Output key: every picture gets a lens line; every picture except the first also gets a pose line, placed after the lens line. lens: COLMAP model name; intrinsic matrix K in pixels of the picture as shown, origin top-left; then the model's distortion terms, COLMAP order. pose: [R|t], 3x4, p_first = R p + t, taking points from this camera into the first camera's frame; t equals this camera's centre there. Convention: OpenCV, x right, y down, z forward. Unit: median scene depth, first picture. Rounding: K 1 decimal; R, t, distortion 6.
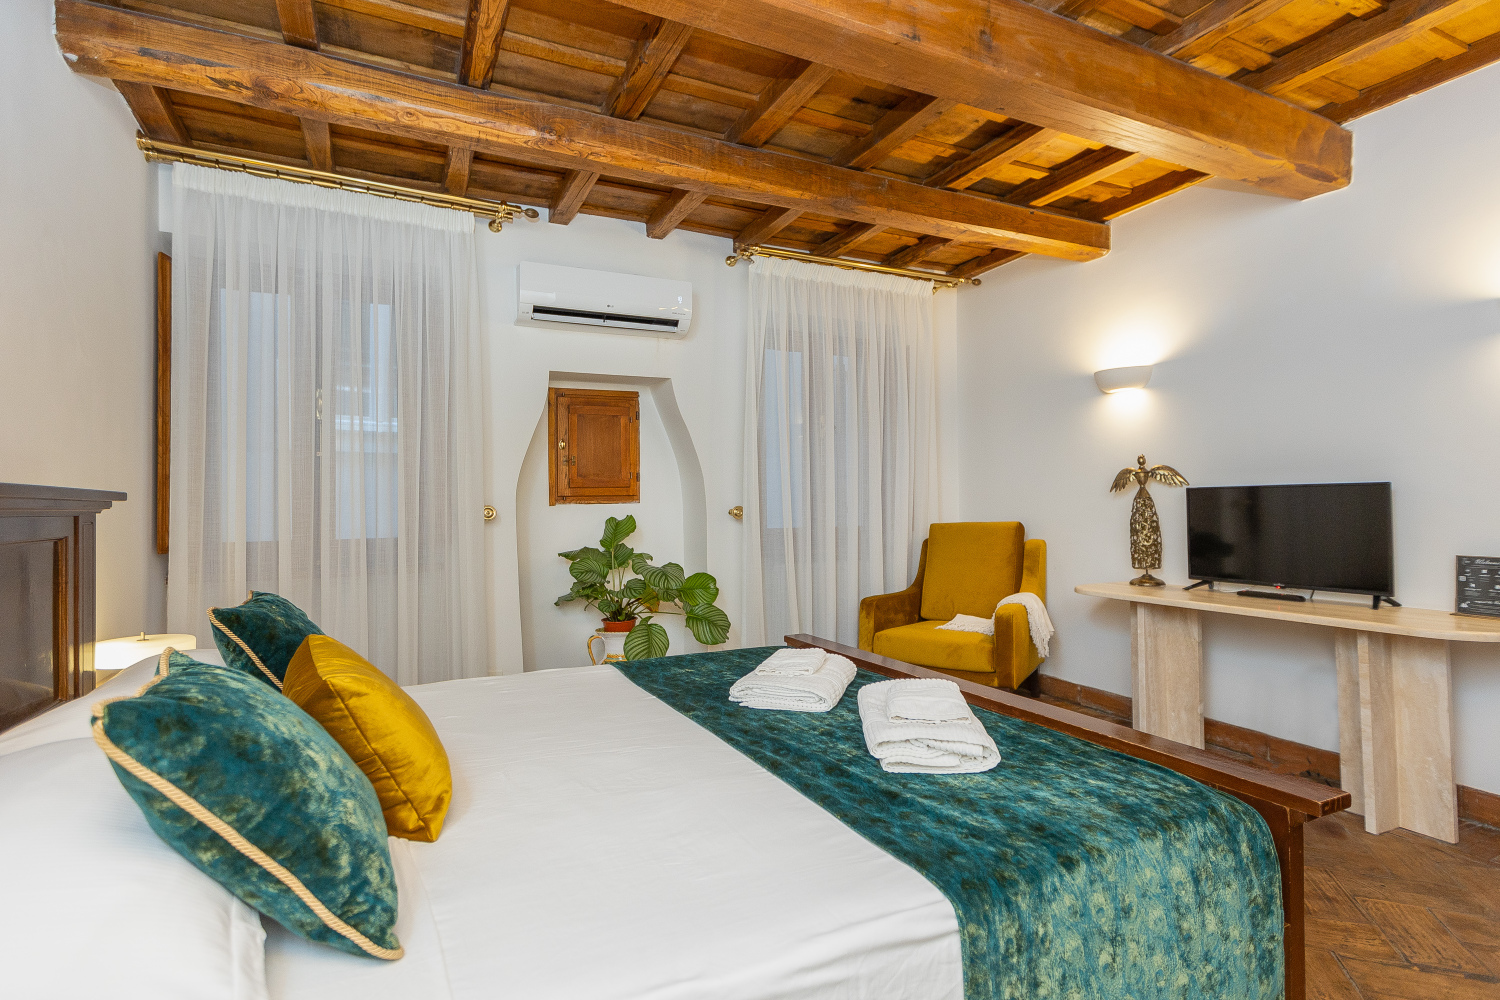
lens RADIAL K [[717.8, 0, 686.8], [0, 717.8, 503.5], [0, 0, 1]] dist [0.000397, -0.000315]
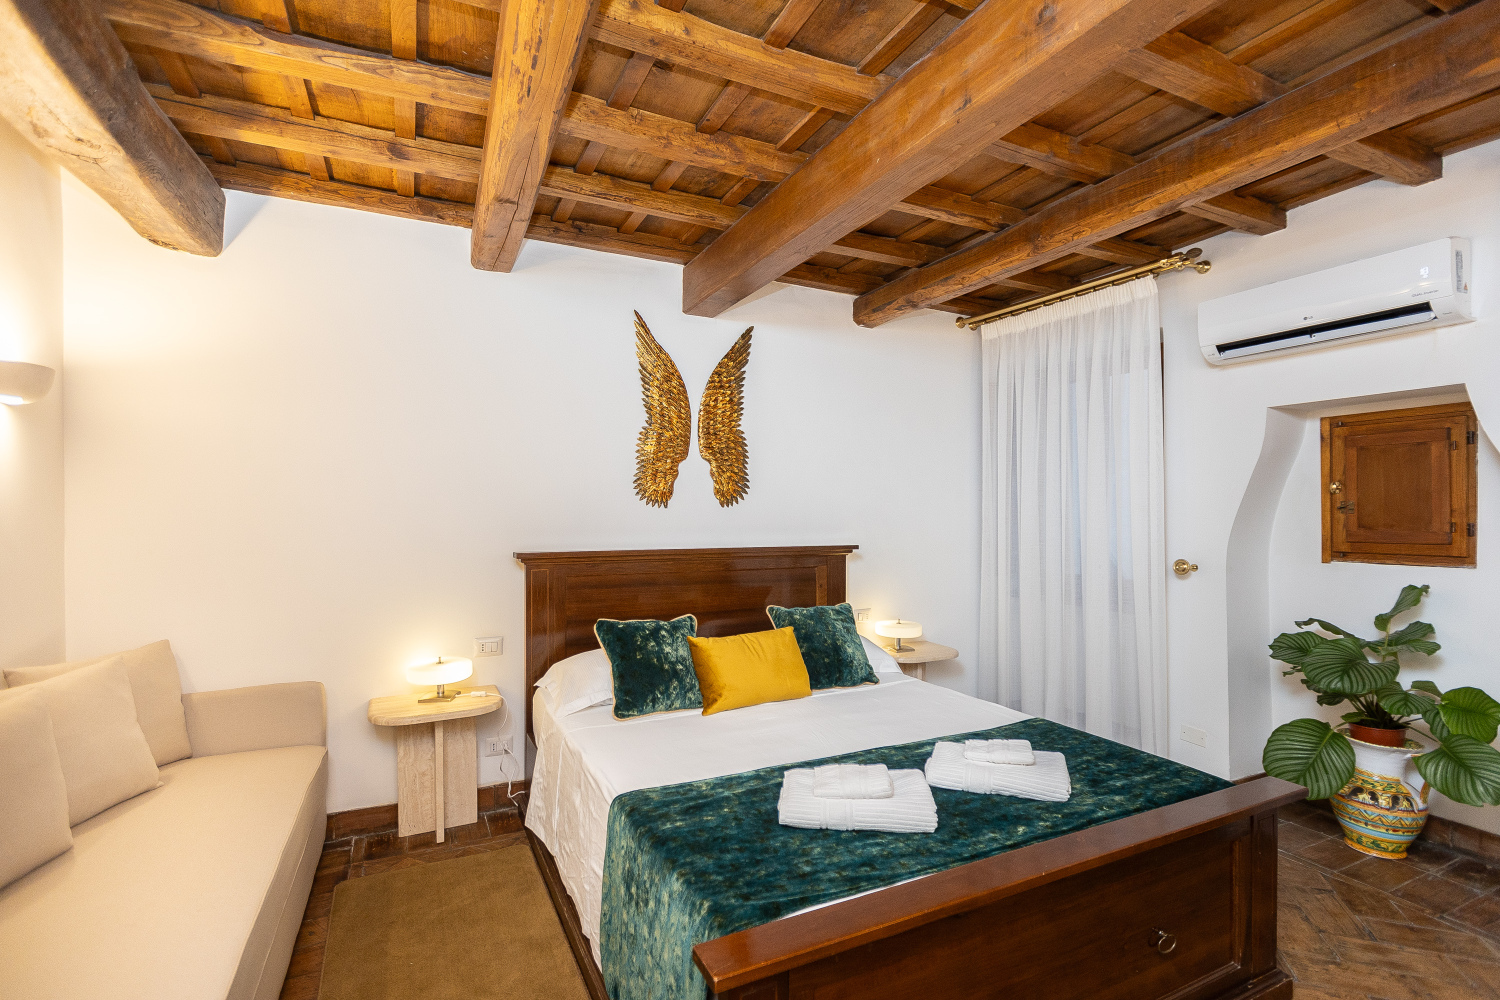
lens RADIAL K [[684.8, 0, 760.1], [0, 684.8, 516.3], [0, 0, 1]] dist [0.001467, -0.000729]
pose [[0.040326, 0.013149, -0.999100, 0.576903], [0.002251, 0.999910, 0.013250, -0.063015], [0.999184, -0.002783, 0.040292, 0.336941]]
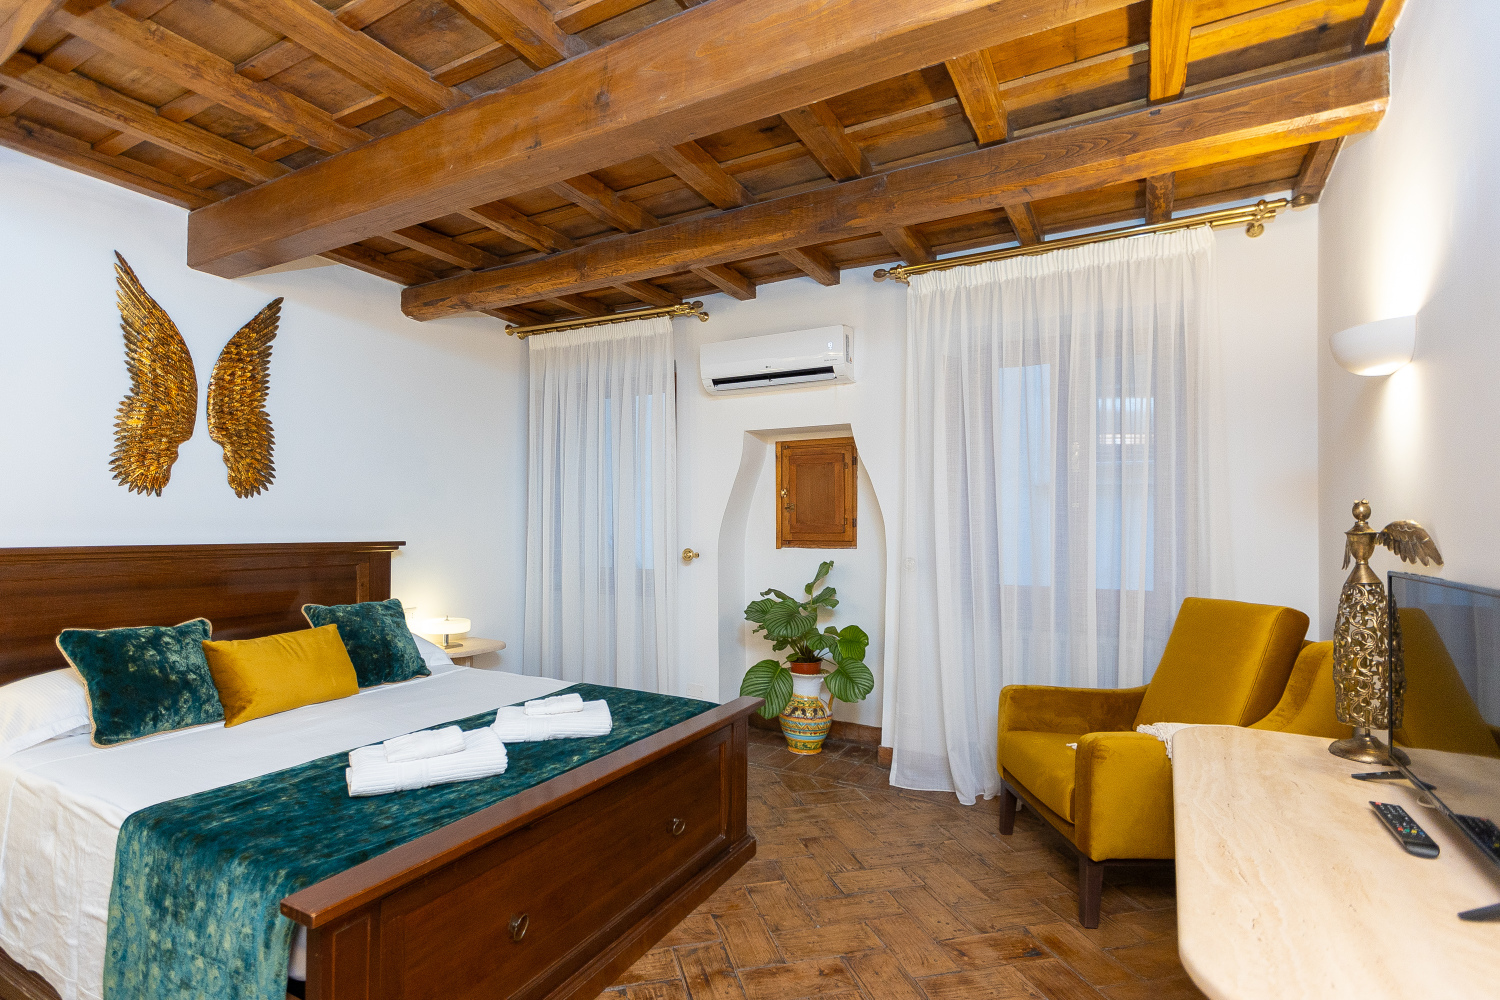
lens RADIAL K [[700.3, 0, 700.9], [0, 700.3, 517.5], [0, 0, 1]] dist [0.002959, 0.000708]
pose [[0.575305, 0.002566, -0.817935, 0.641086], [-0.010268, 0.999939, -0.004086, -0.040705], [0.817874, 0.010749, 0.575297, 0.289694]]
